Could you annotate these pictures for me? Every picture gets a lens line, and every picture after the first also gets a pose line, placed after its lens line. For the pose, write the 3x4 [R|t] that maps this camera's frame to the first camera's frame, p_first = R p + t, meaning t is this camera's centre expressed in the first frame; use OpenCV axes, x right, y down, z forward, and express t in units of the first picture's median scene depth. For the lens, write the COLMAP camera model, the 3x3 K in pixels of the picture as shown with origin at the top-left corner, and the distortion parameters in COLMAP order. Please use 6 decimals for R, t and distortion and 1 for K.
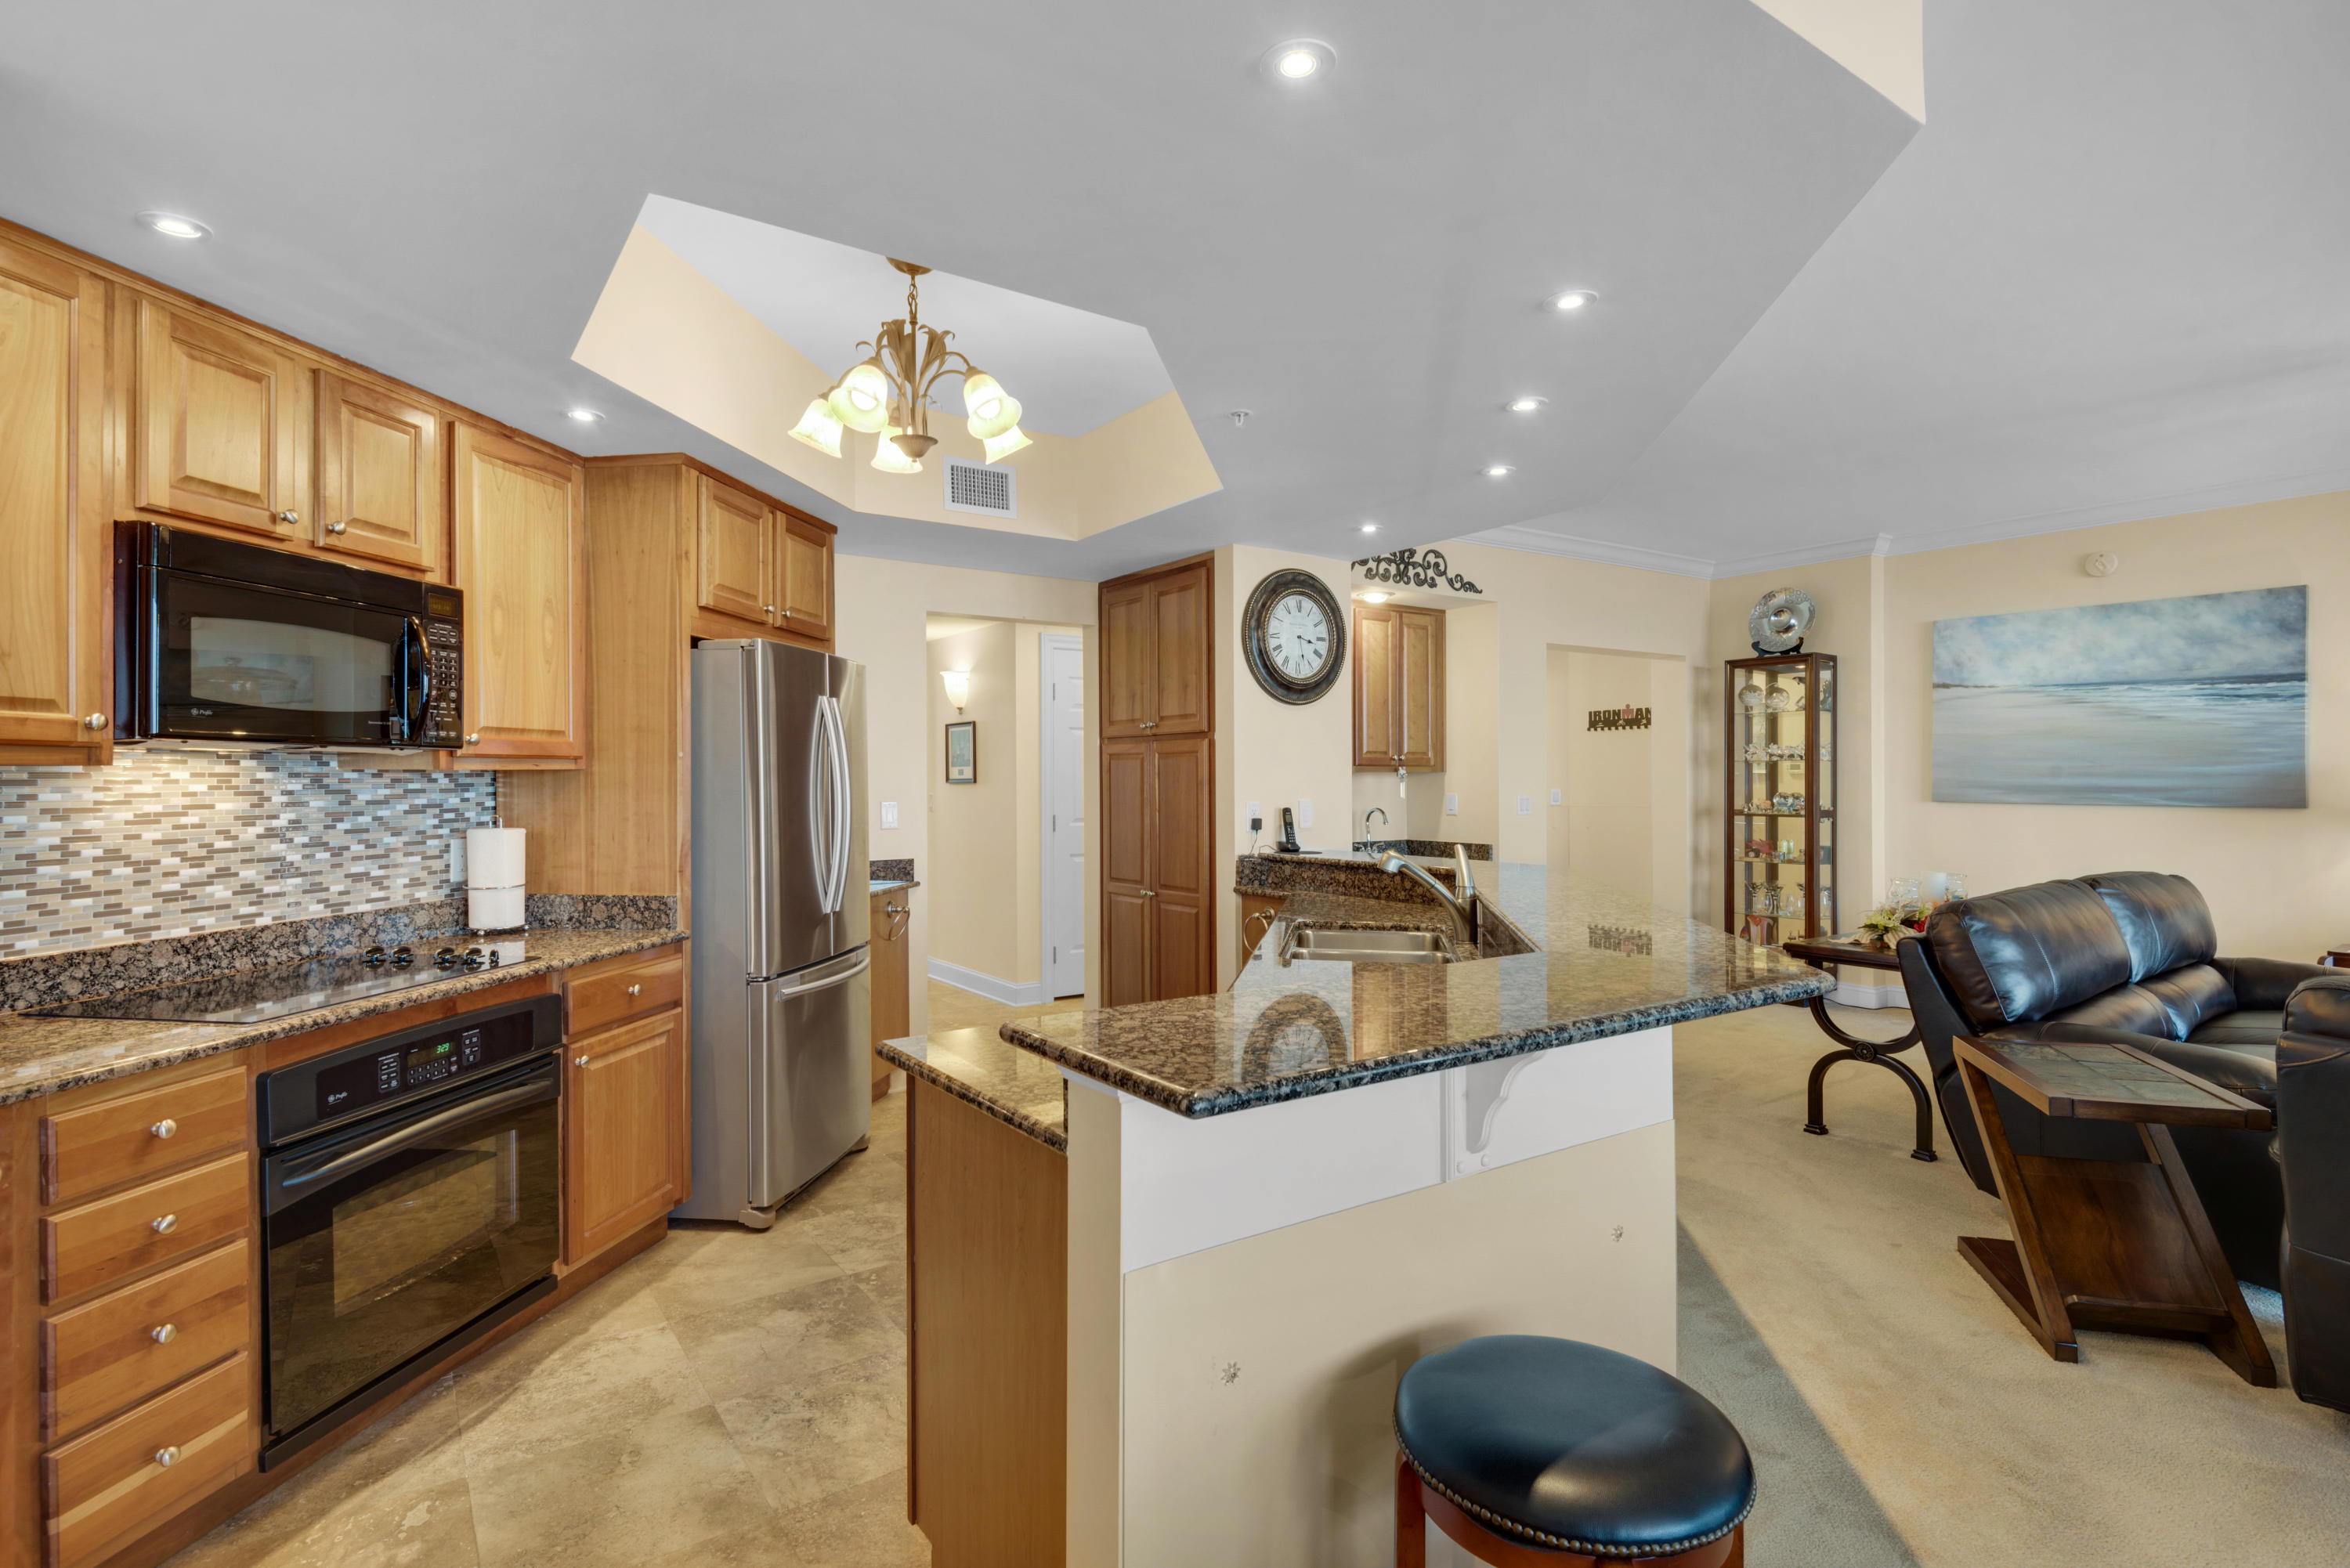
lens RADIAL K [[1129.2, 0, 1155.4], [0, 1129.2, 780.0], [0, 0, 1]] dist [0.021734, -0.017345]
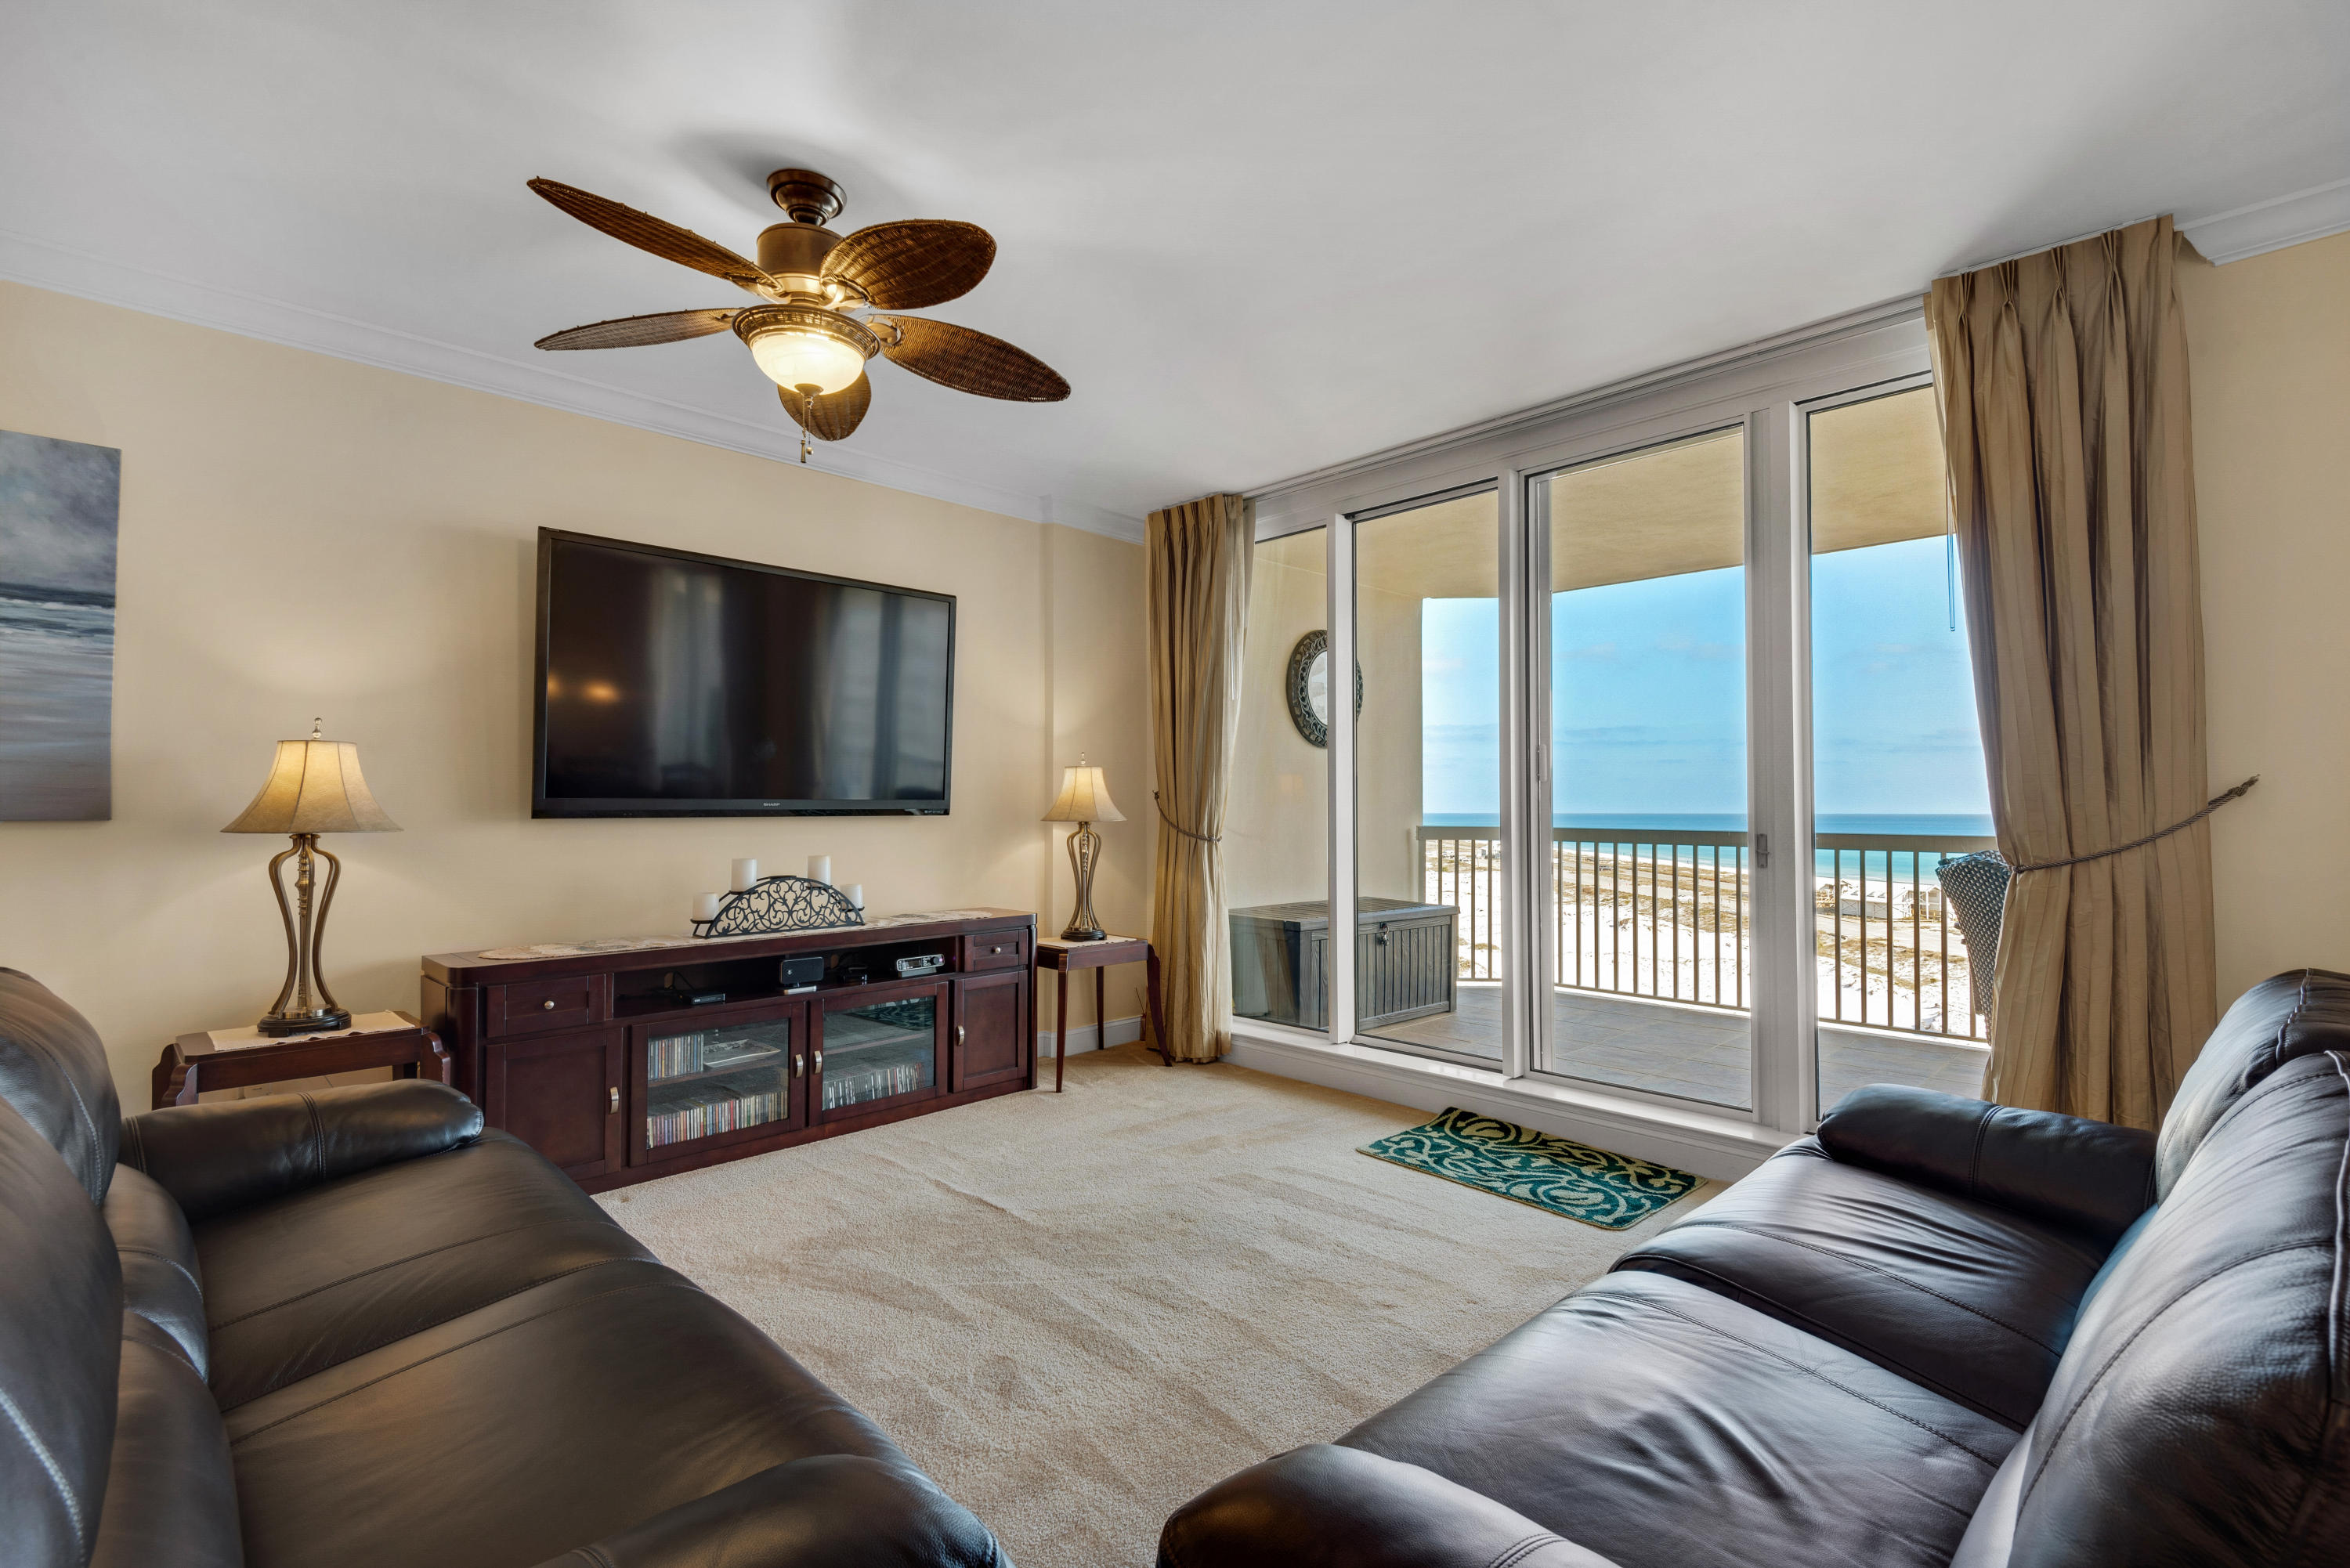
lens RADIAL K [[1050.0, 0, 1172.1], [0, 1050.0, 793.9], [0, 0, 1]] dist [0.009835, -0.000947]
pose [[-0.179702, 0.017397, 0.983567, 0.488880], [0.003574, 0.999849, -0.017031, 0.031006], [-0.983715, 0.000455, -0.179736, 0.742589]]
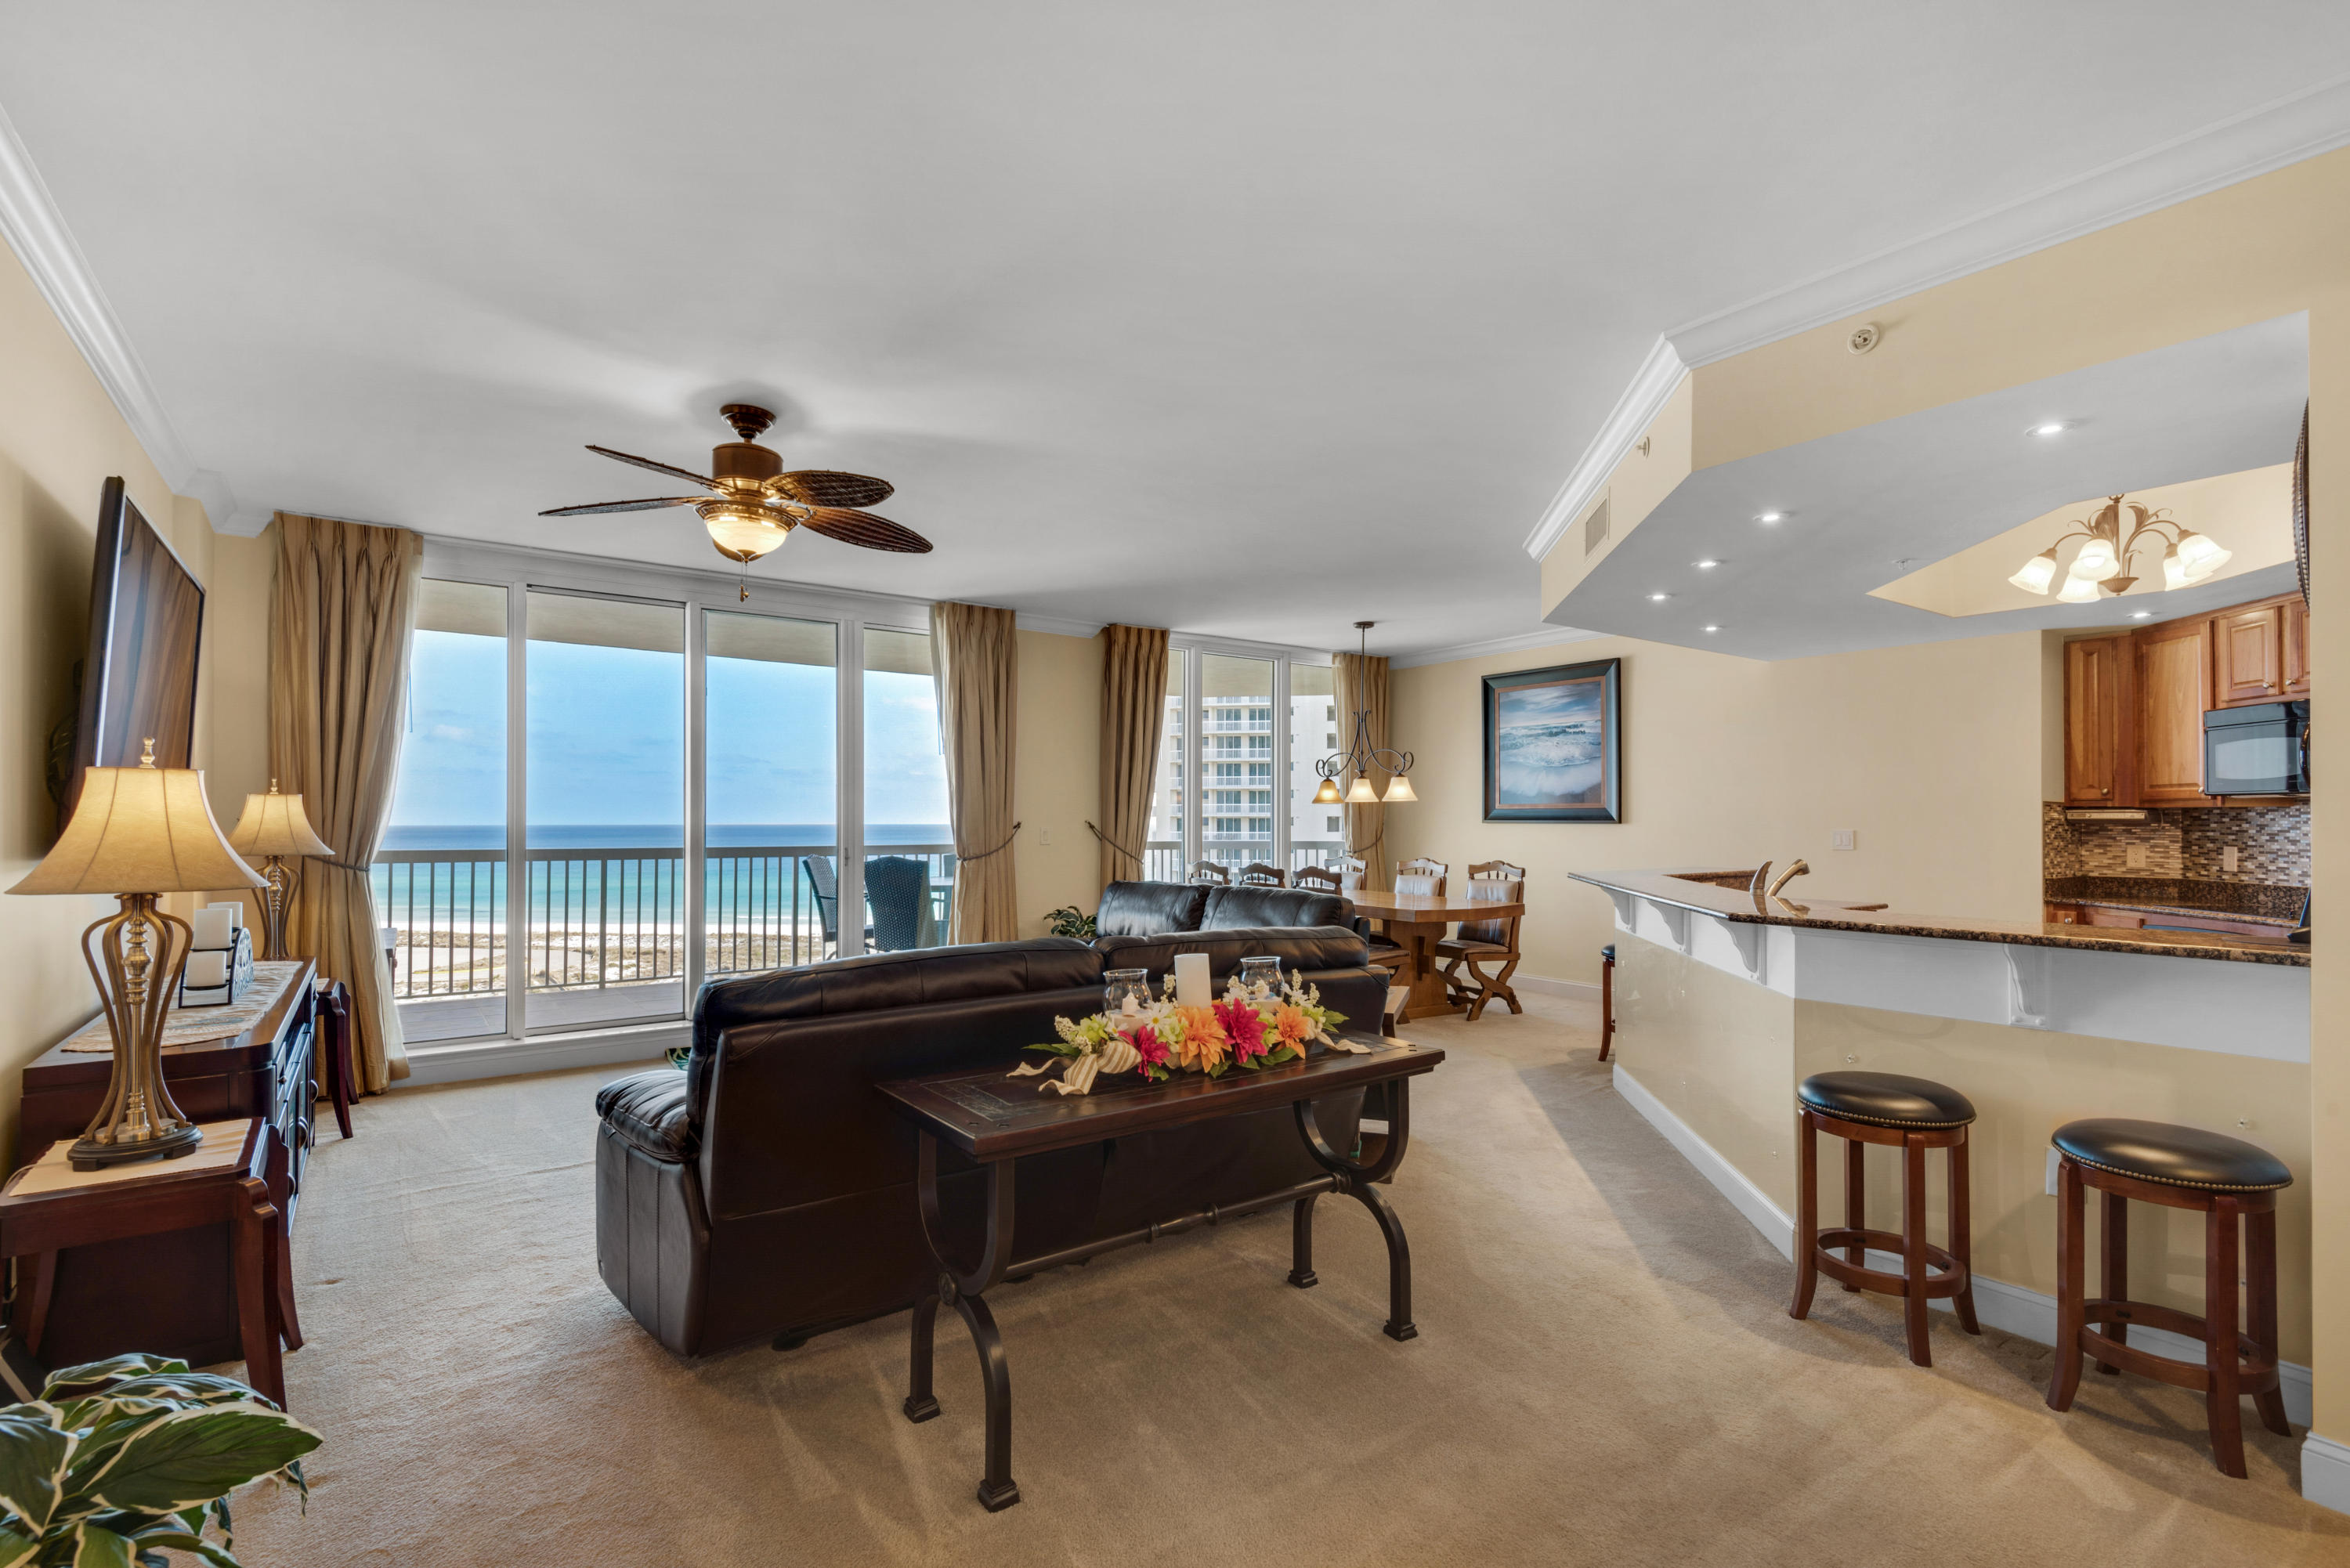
lens RADIAL K [[1067.8, 0, 1179.3], [0, 1067.8, 806.8], [0, 0, 1]] dist [0.004599, 0.000437]
pose [[-0.999404, 0.002025, -0.034470, 0.820564], [0.002400, 0.999939, -0.010823, 0.005343], [0.034446, -0.010899, -0.999347, 1.830986]]
